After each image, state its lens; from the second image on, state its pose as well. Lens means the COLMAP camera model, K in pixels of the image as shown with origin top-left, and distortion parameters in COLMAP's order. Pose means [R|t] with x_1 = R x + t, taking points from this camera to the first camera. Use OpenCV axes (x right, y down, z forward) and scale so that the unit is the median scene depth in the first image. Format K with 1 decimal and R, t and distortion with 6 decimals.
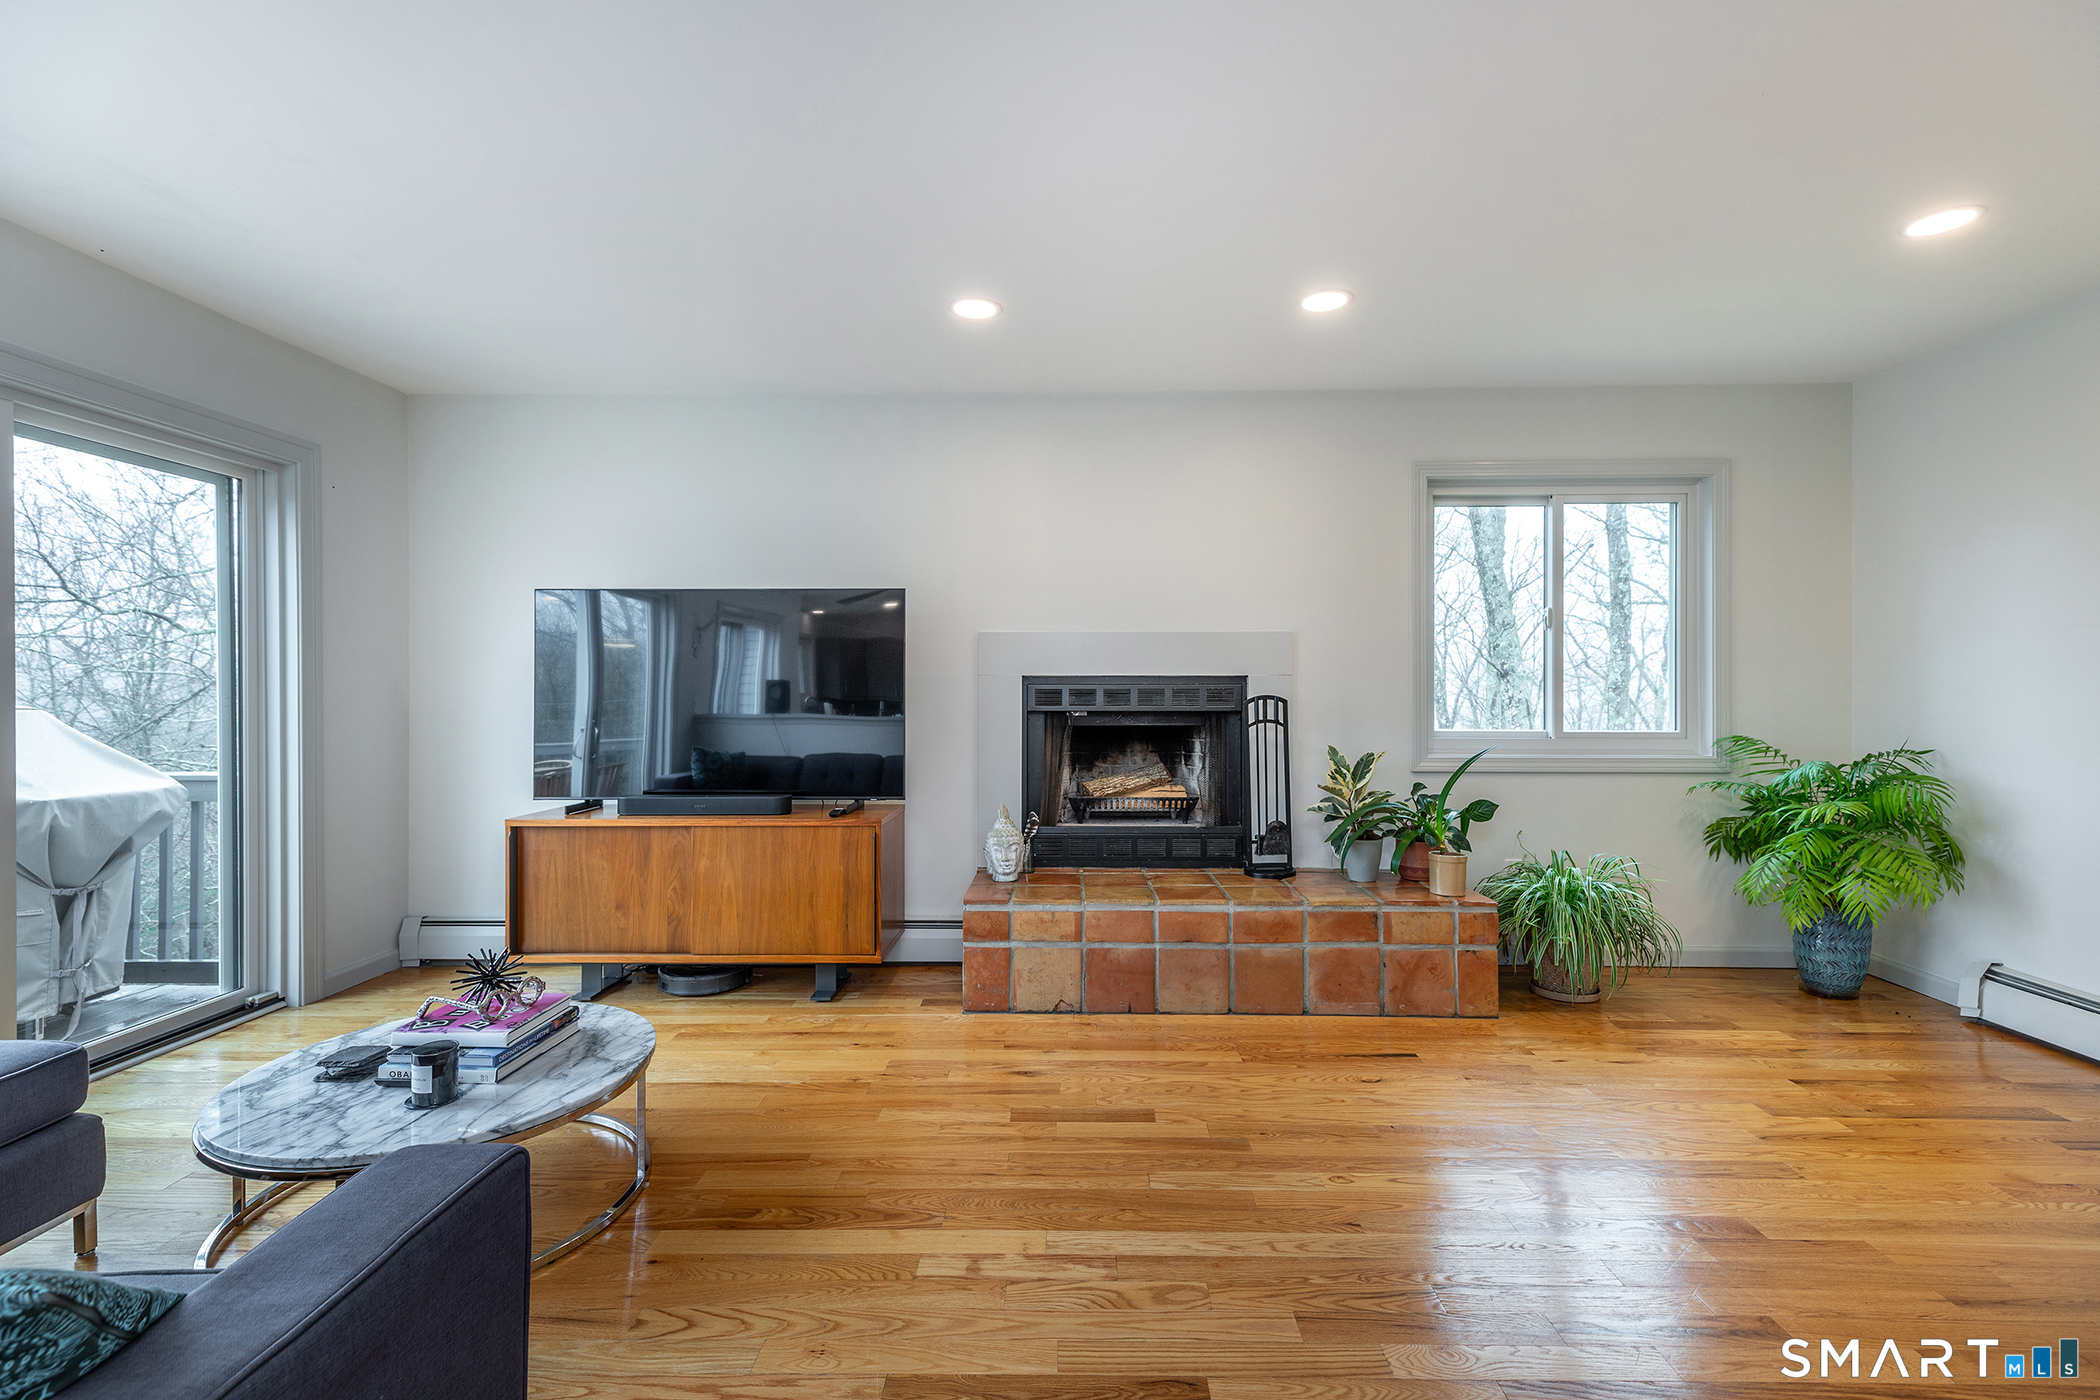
lens RADIAL K [[943.9, 0, 1054.9], [0, 943.9, 688.7], [0, 0, 1]] dist [0.008703, -0.000473]
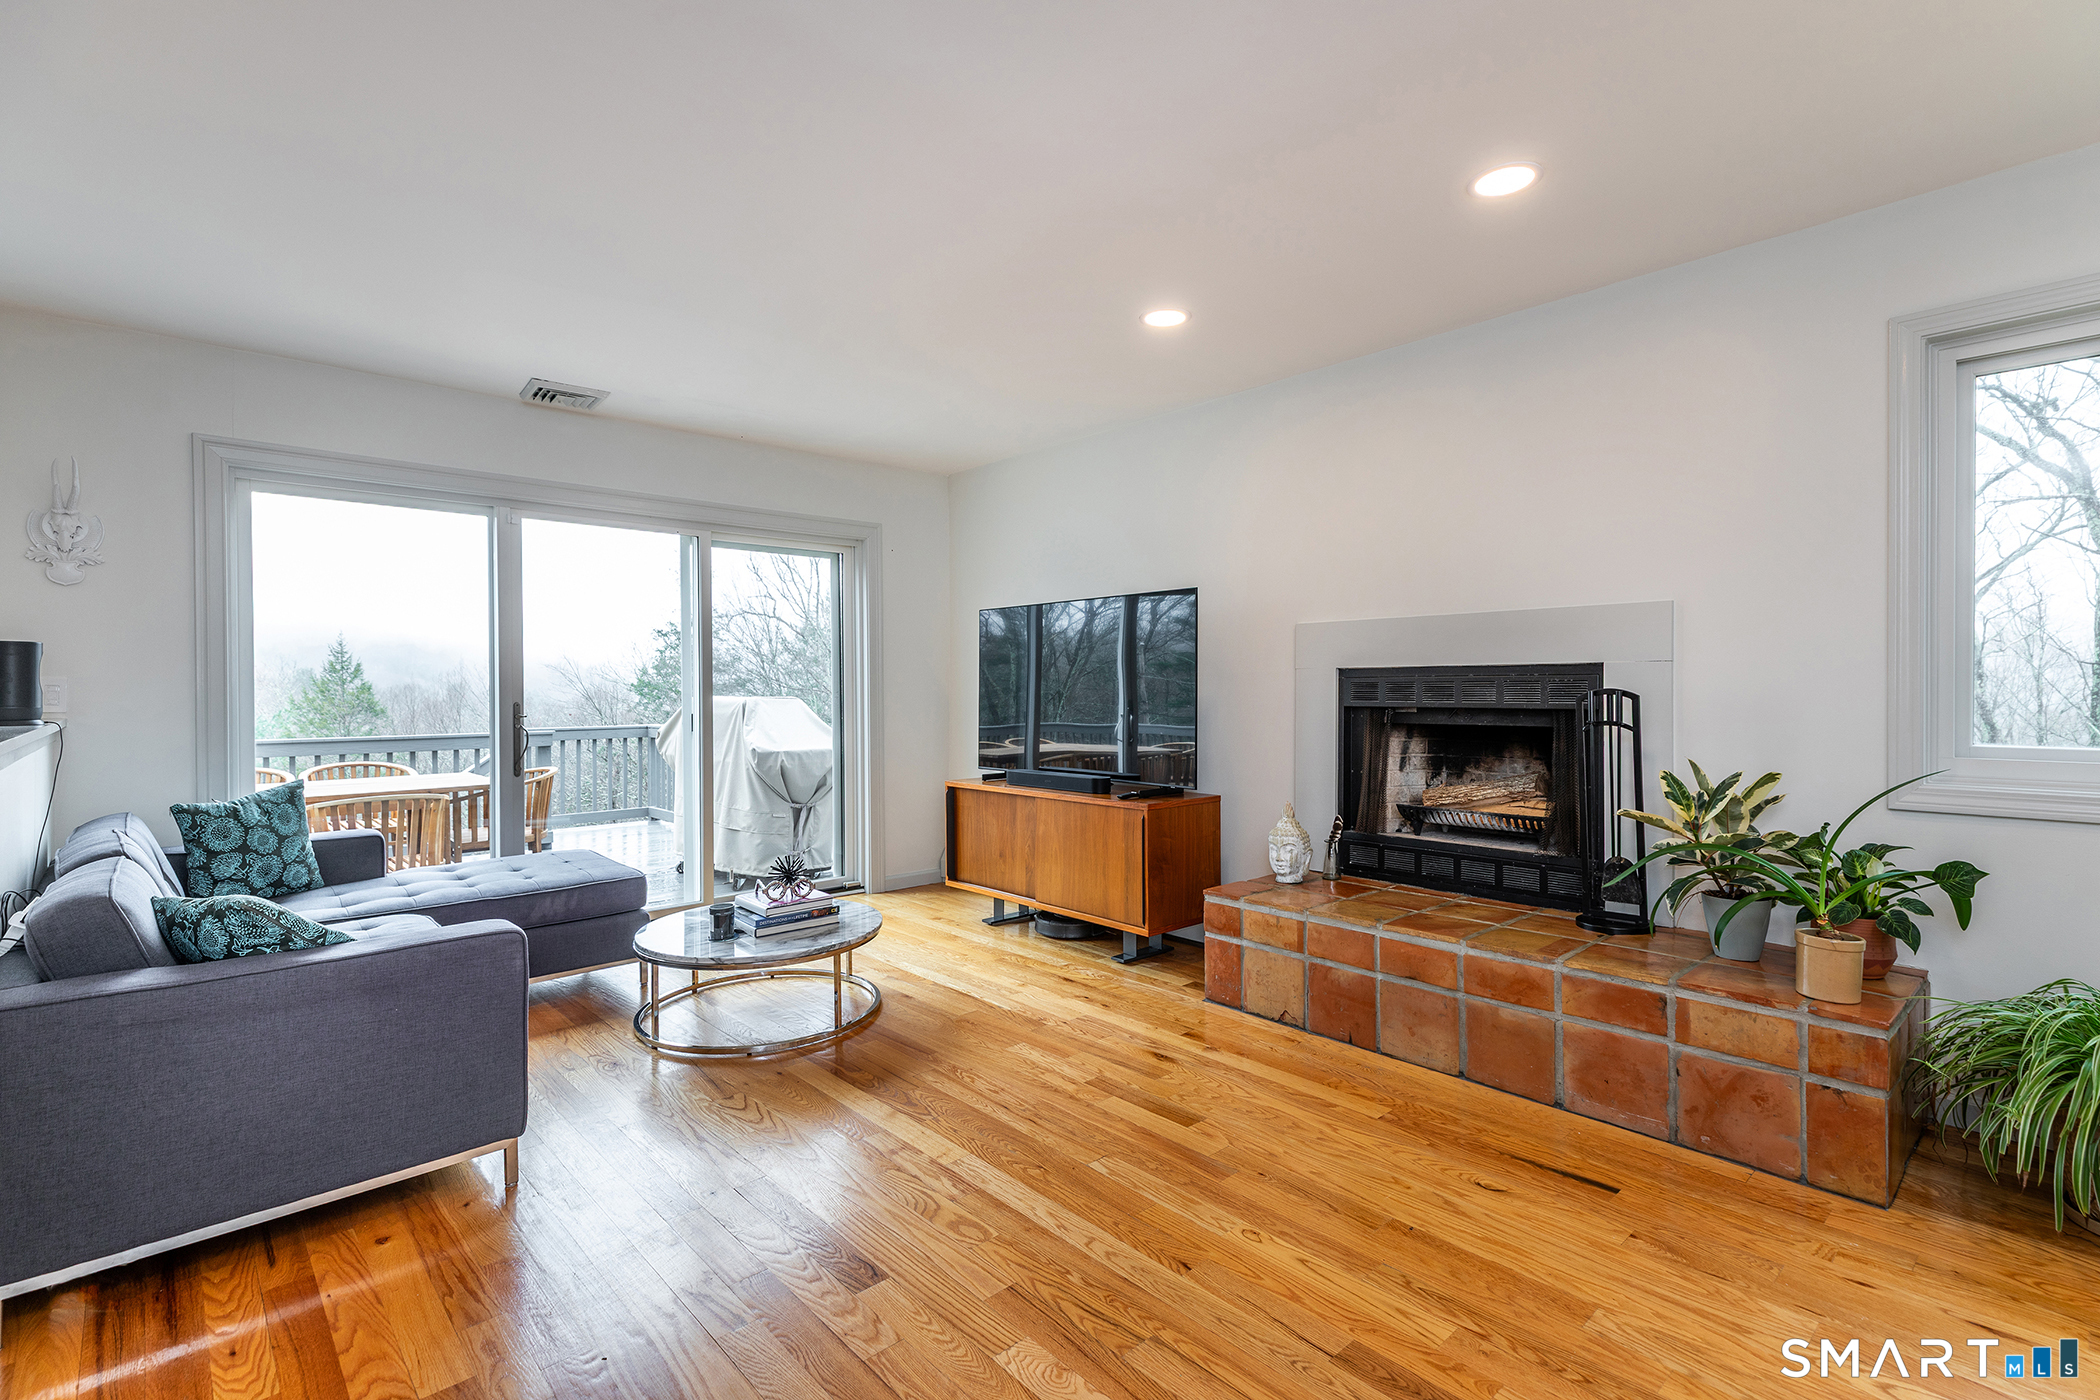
lens RADIAL K [[981.6, 0, 1049.9], [0, 981.6, 702.8], [0, 0, 1]] dist [0.005933, -0.001734]
pose [[0.675765, 0.009786, -0.737053, 0.569515], [0.005797, 0.999810, 0.018589, 0.001551], [0.737095, -0.016835, 0.675580, 0.166734]]
